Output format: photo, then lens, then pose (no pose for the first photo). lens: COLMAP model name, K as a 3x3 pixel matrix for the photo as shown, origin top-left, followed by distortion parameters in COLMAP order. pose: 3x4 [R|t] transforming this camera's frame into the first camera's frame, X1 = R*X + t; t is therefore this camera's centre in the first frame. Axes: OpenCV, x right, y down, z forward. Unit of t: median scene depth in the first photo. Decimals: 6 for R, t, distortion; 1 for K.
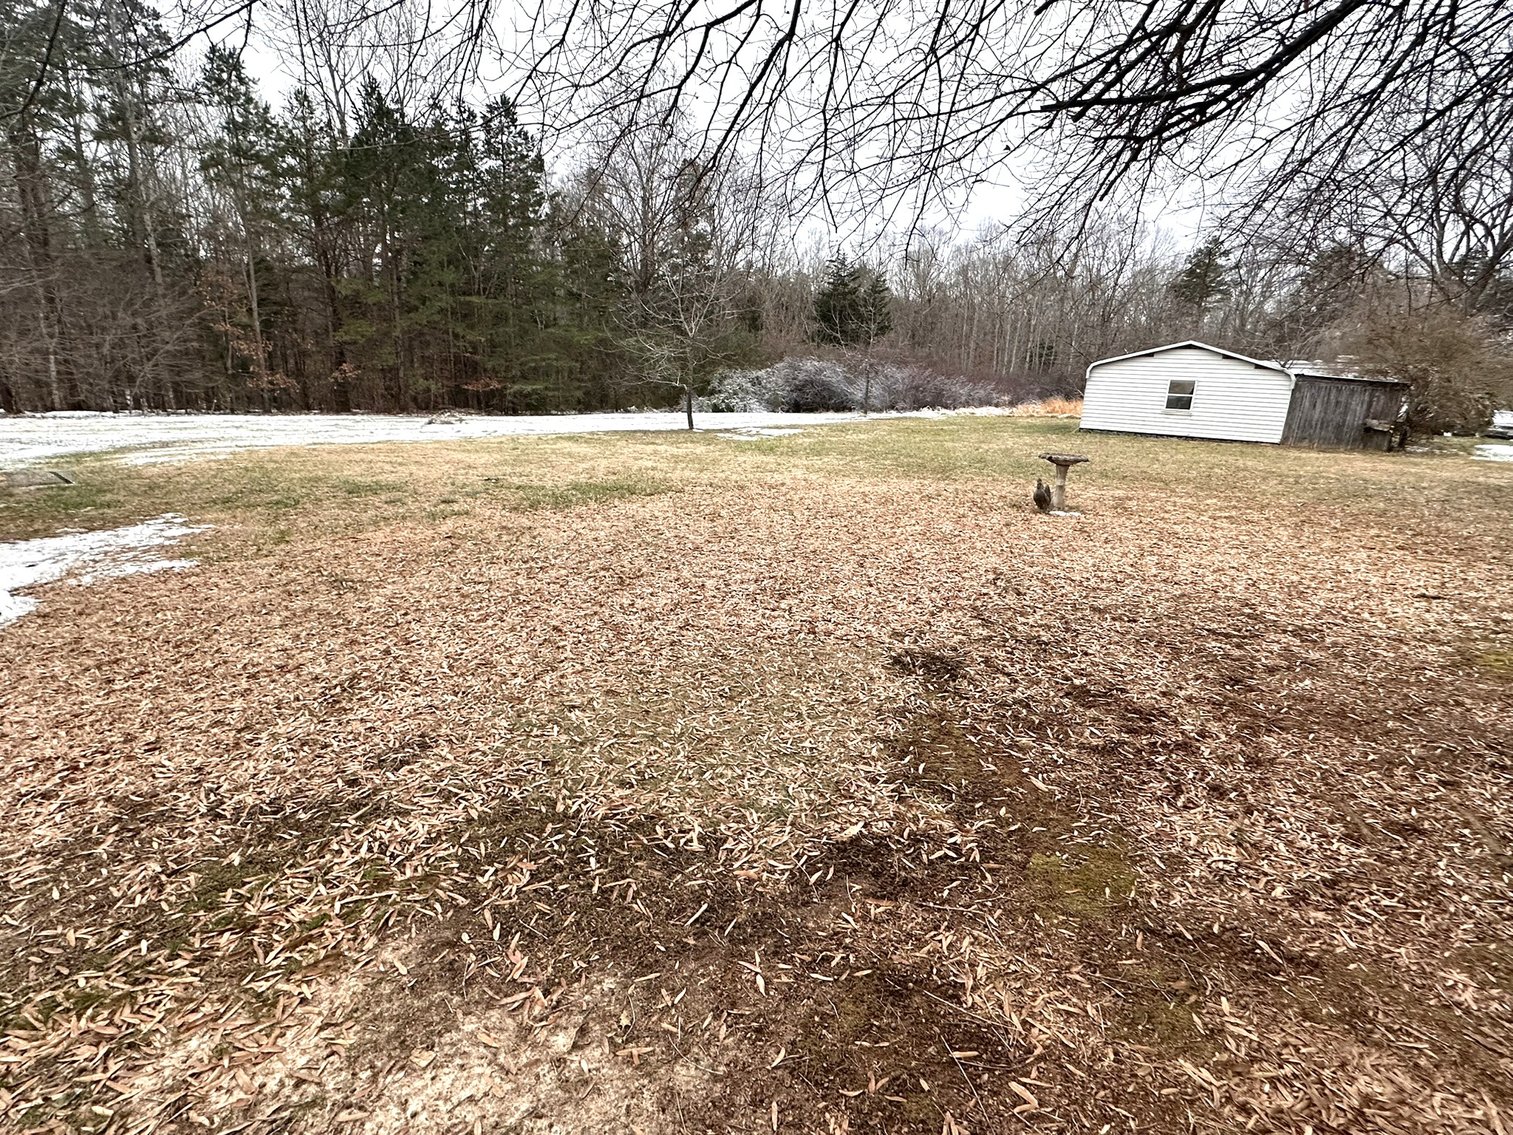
lens RADIAL K [[745.0, 0, 756.5], [0, 745.0, 567.5], [0, 0, 1]] dist [0.001160, 0.000192]
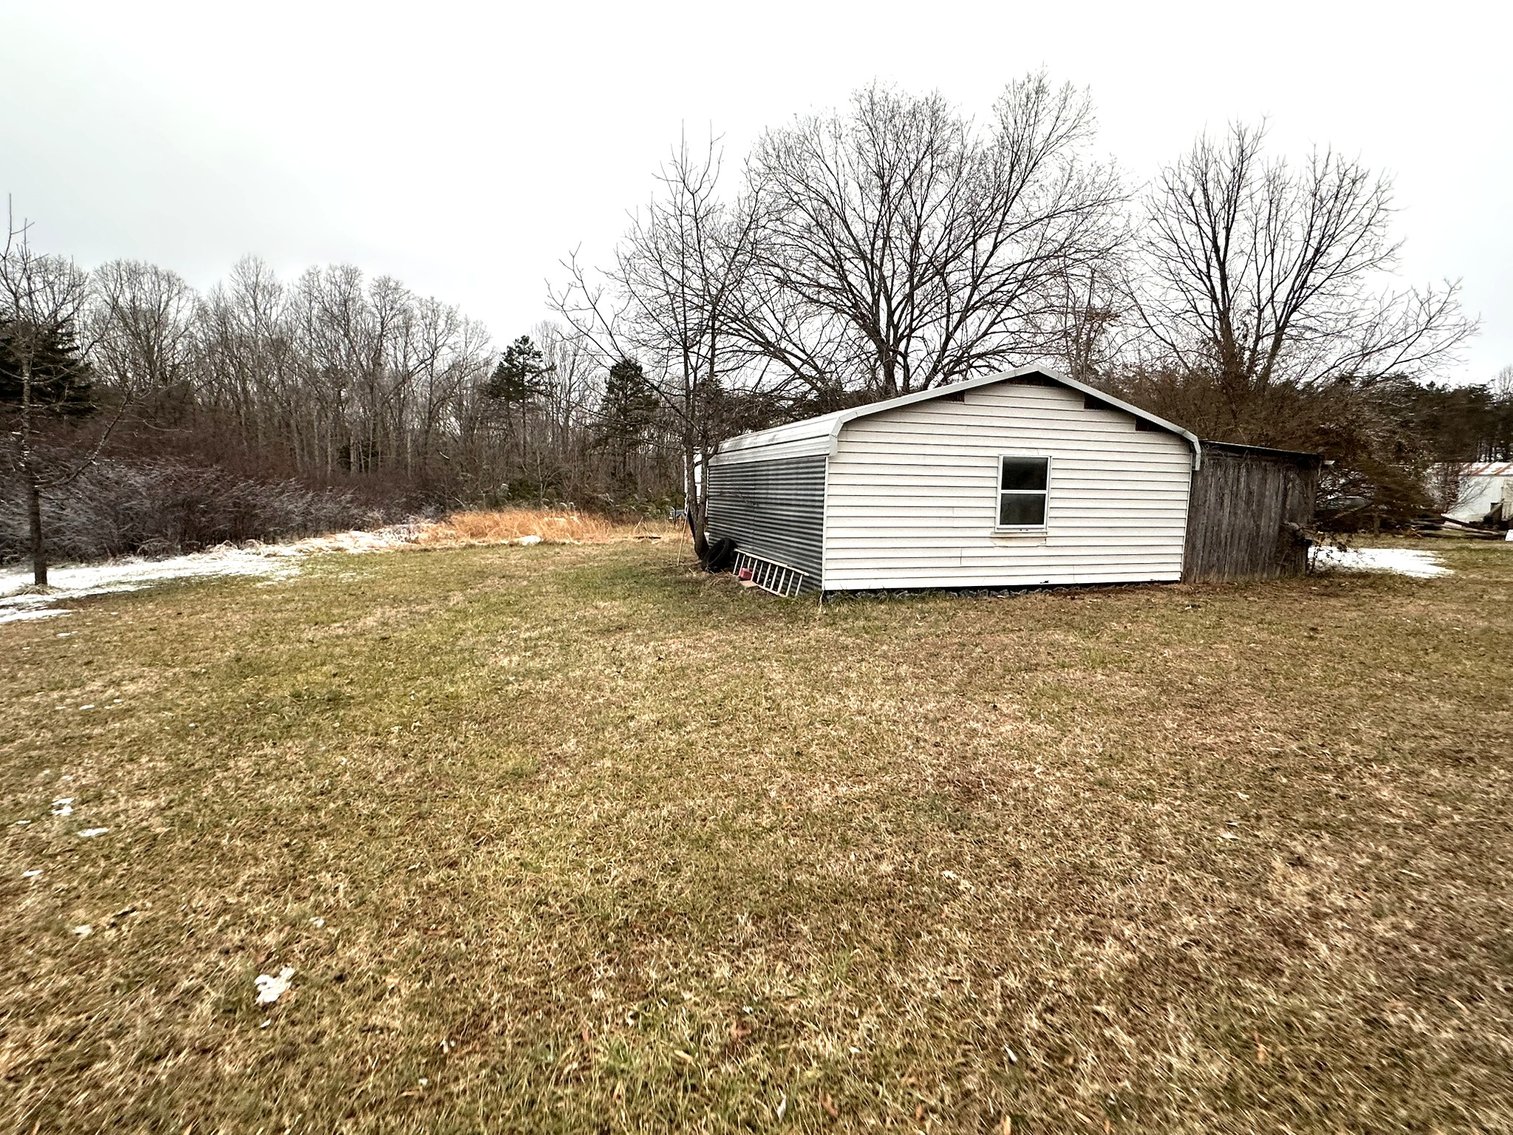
lens RADIAL K [[745.0, 0, 756.5], [0, 745.0, 567.5], [0, 0, 1]] dist [0.001160, 0.000192]
pose [[0.633669, -0.111705, 0.765497, 0.148597], [0.217751, 0.975267, -0.037935, -0.206518], [-0.742326, 0.190726, 0.642321, 0.849959]]
